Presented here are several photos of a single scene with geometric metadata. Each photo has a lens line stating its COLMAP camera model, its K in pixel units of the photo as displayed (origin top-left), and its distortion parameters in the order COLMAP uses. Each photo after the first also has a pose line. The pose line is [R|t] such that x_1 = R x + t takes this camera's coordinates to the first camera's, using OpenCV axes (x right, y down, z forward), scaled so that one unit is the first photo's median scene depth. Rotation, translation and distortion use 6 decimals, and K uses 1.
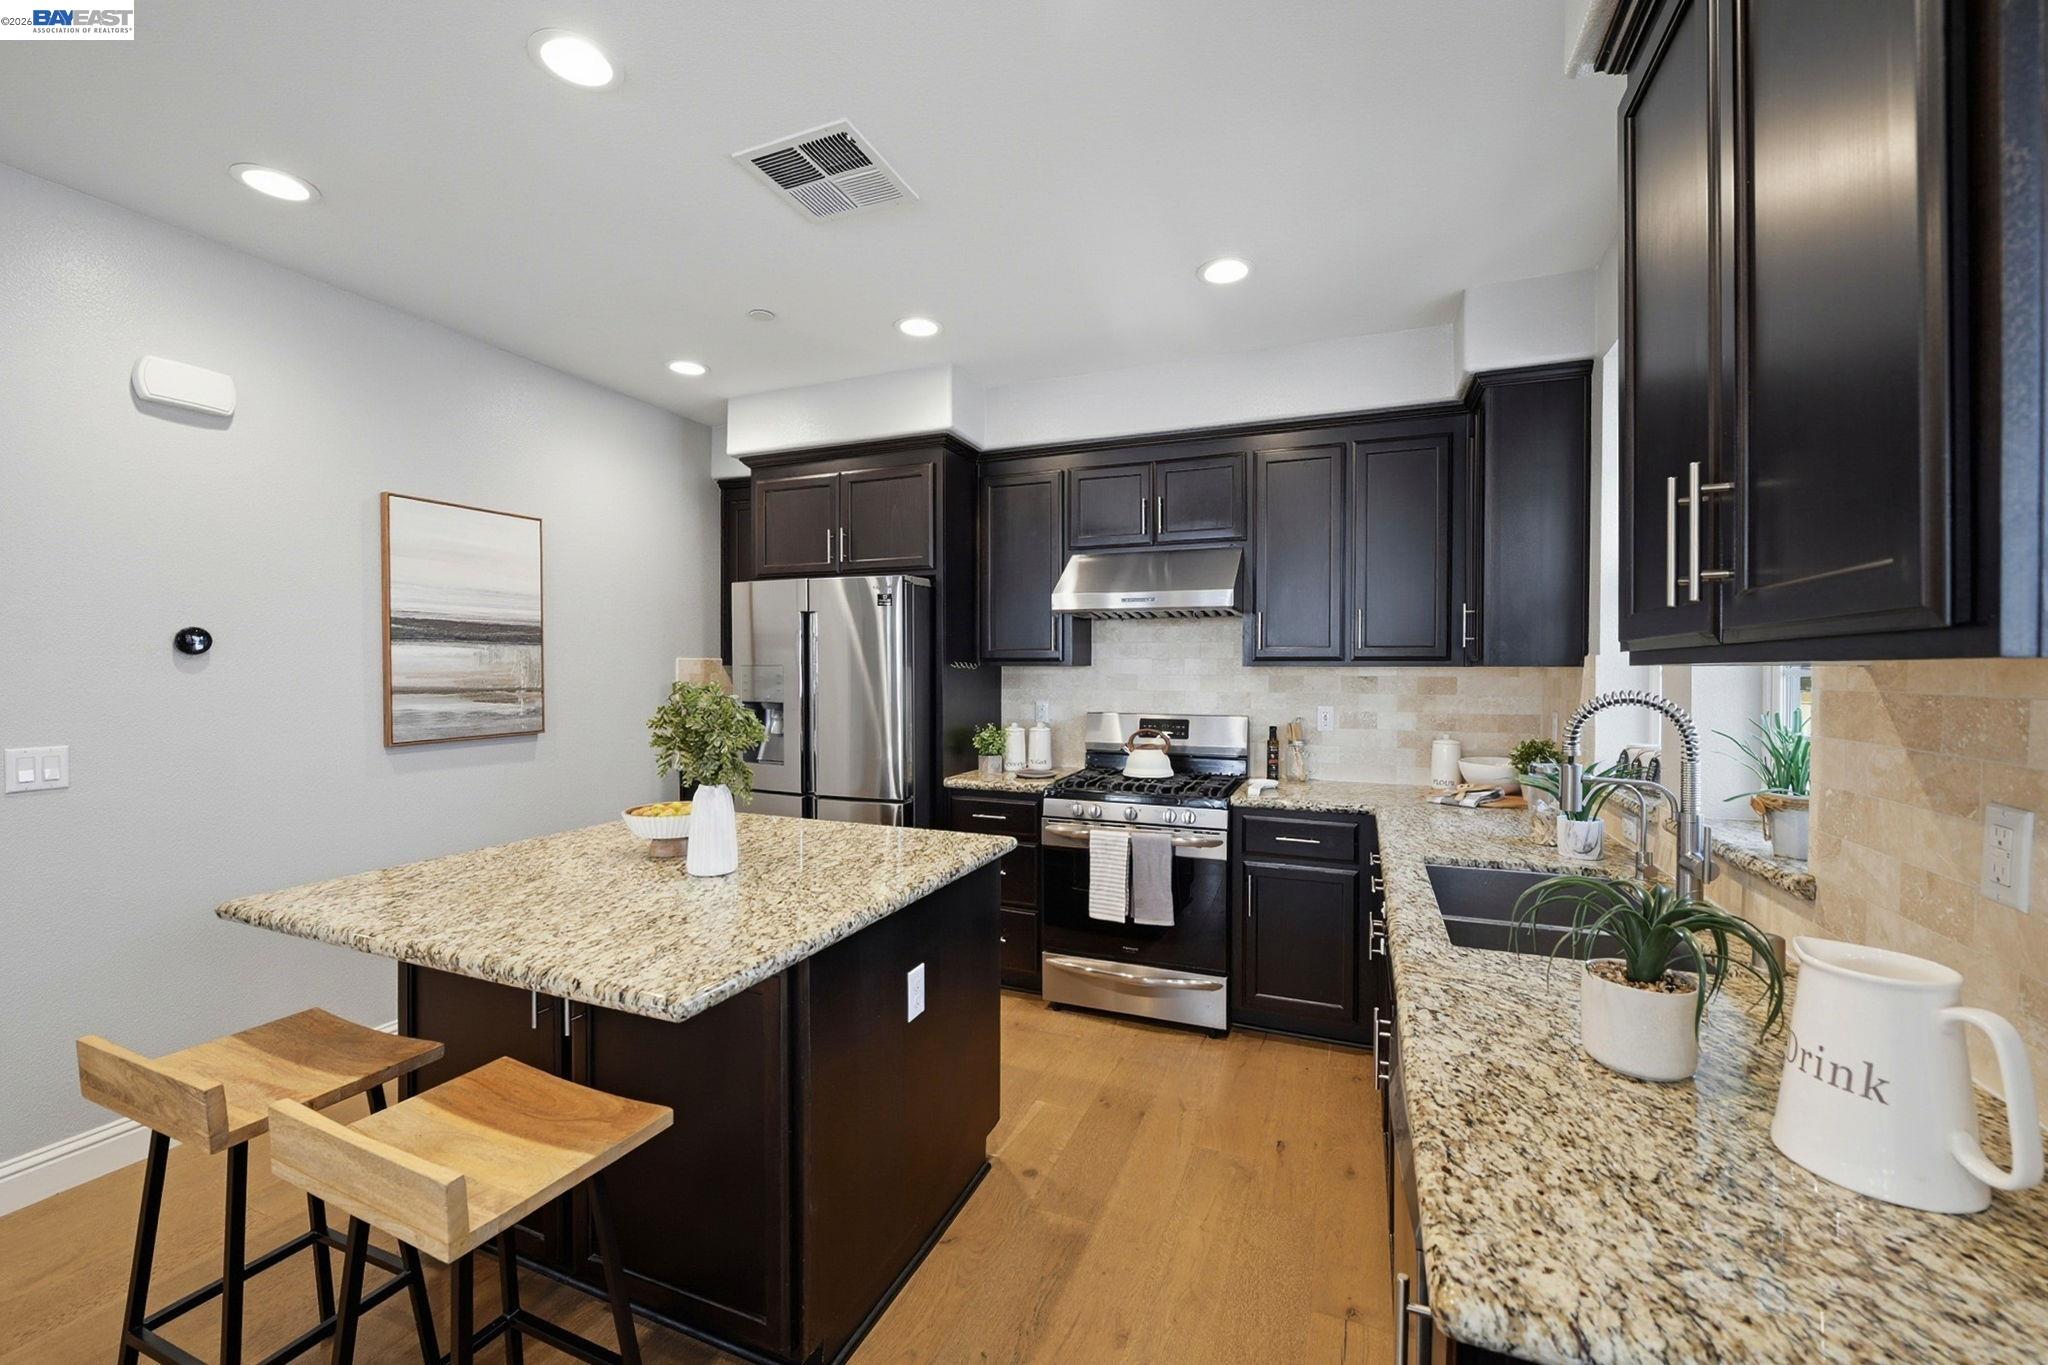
lens RADIAL K [[824.4, 0, 1019.2], [0, 824.4, 677.8], [0, 0, 1]] dist [-0.003104, -0.000173]
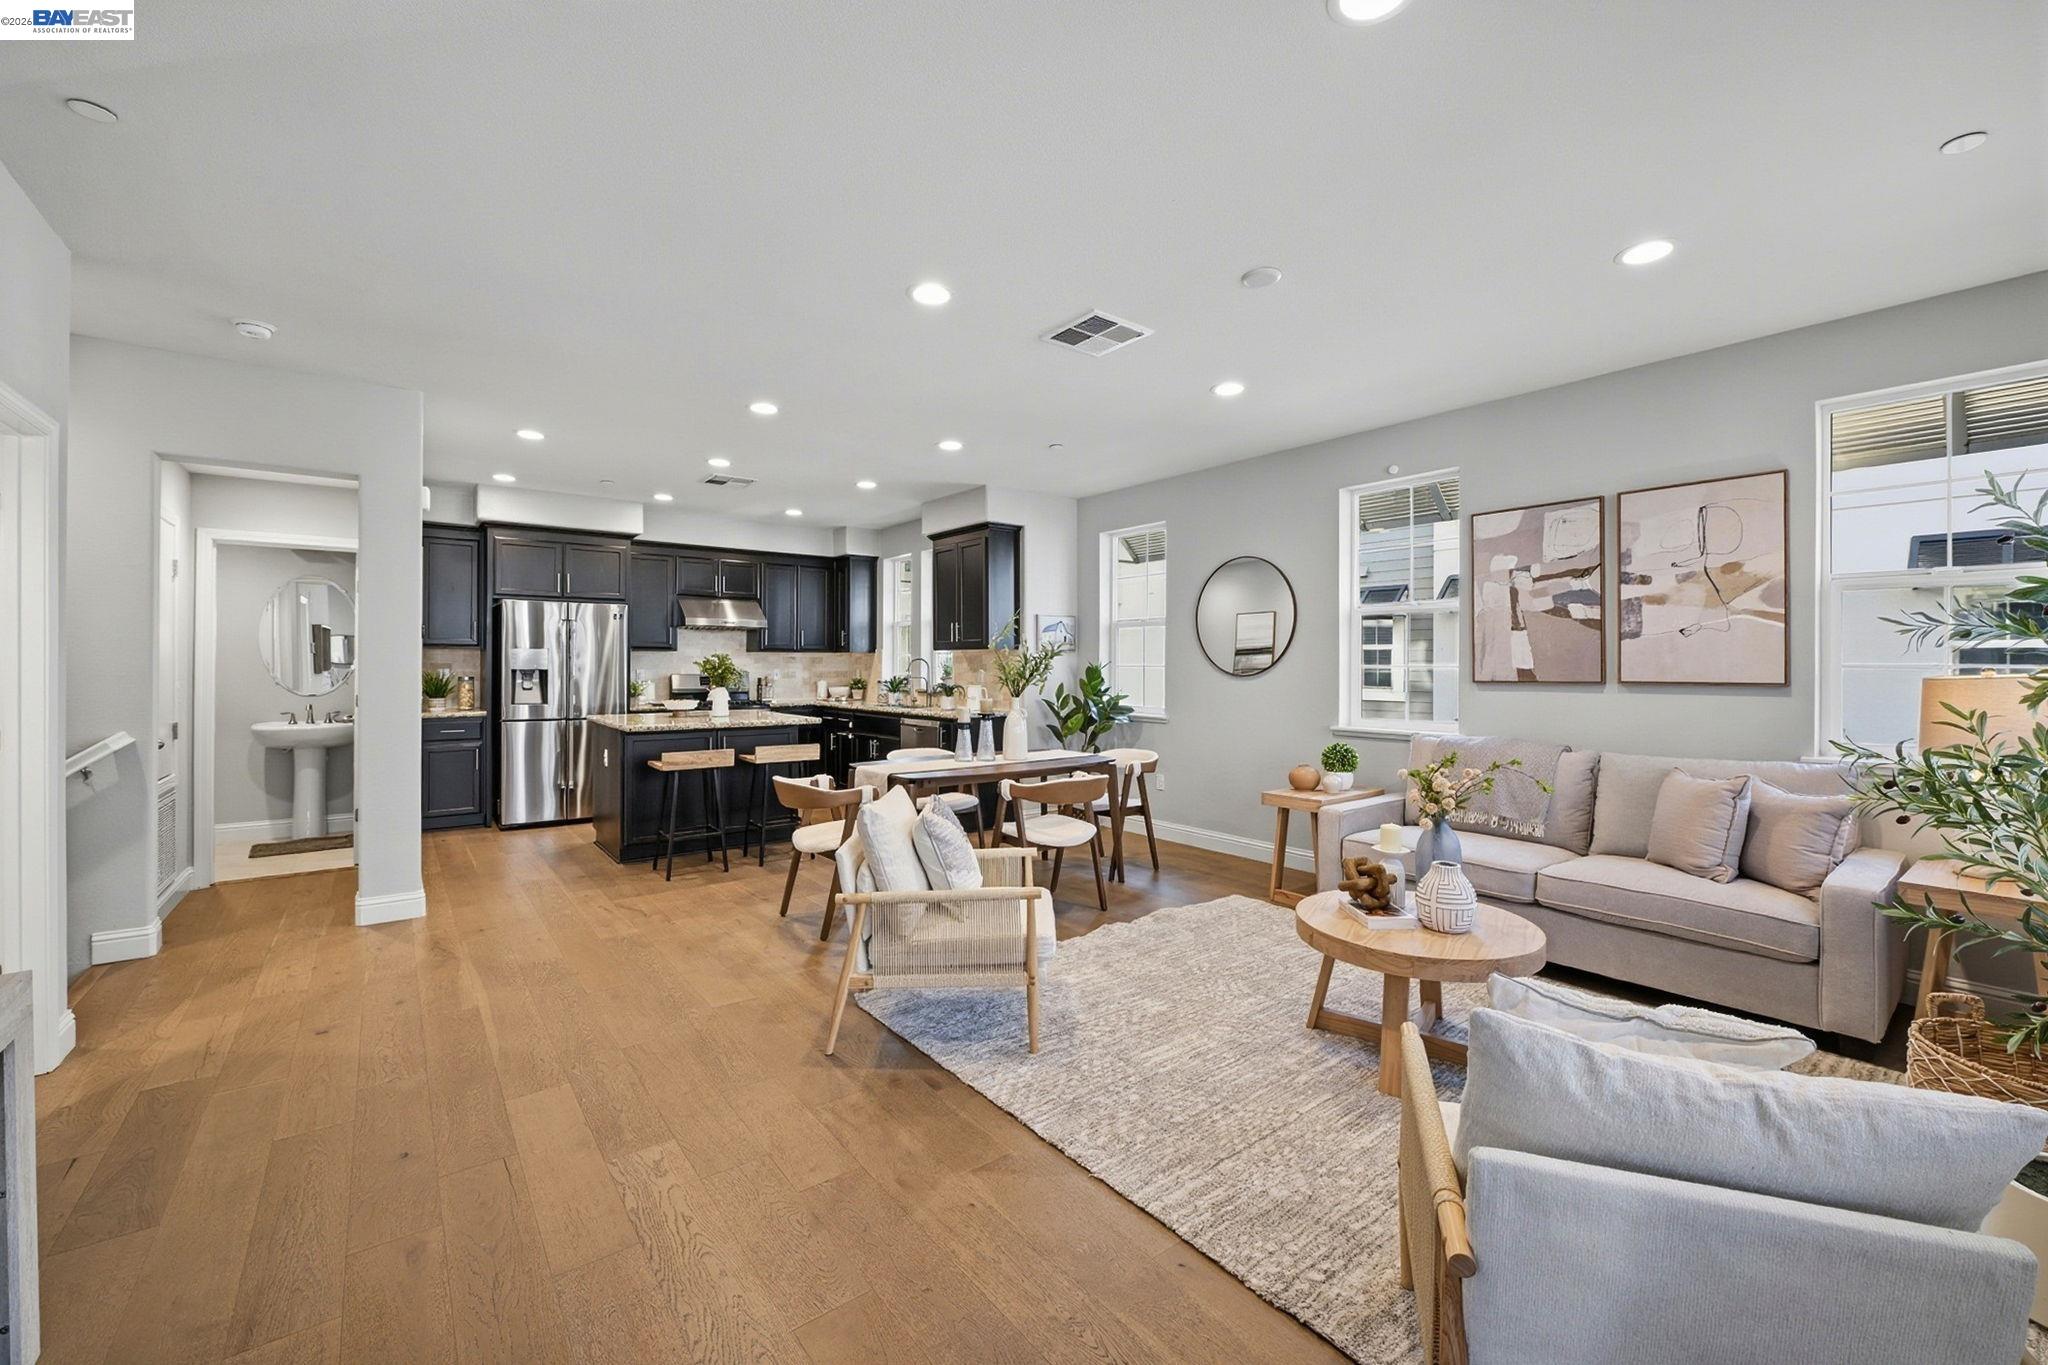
lens RADIAL K [[823.2, 0, 1023.1], [0, 823.2, 666.7], [0, 0, 1]] dist [-0.007538, -0.000267]
pose [[0.490814, -0.002811, 0.871260, -1.435749], [0.008290, 0.999965, -0.001444, 0.038497], [-0.871225, 0.007931, 0.490820, -0.840457]]
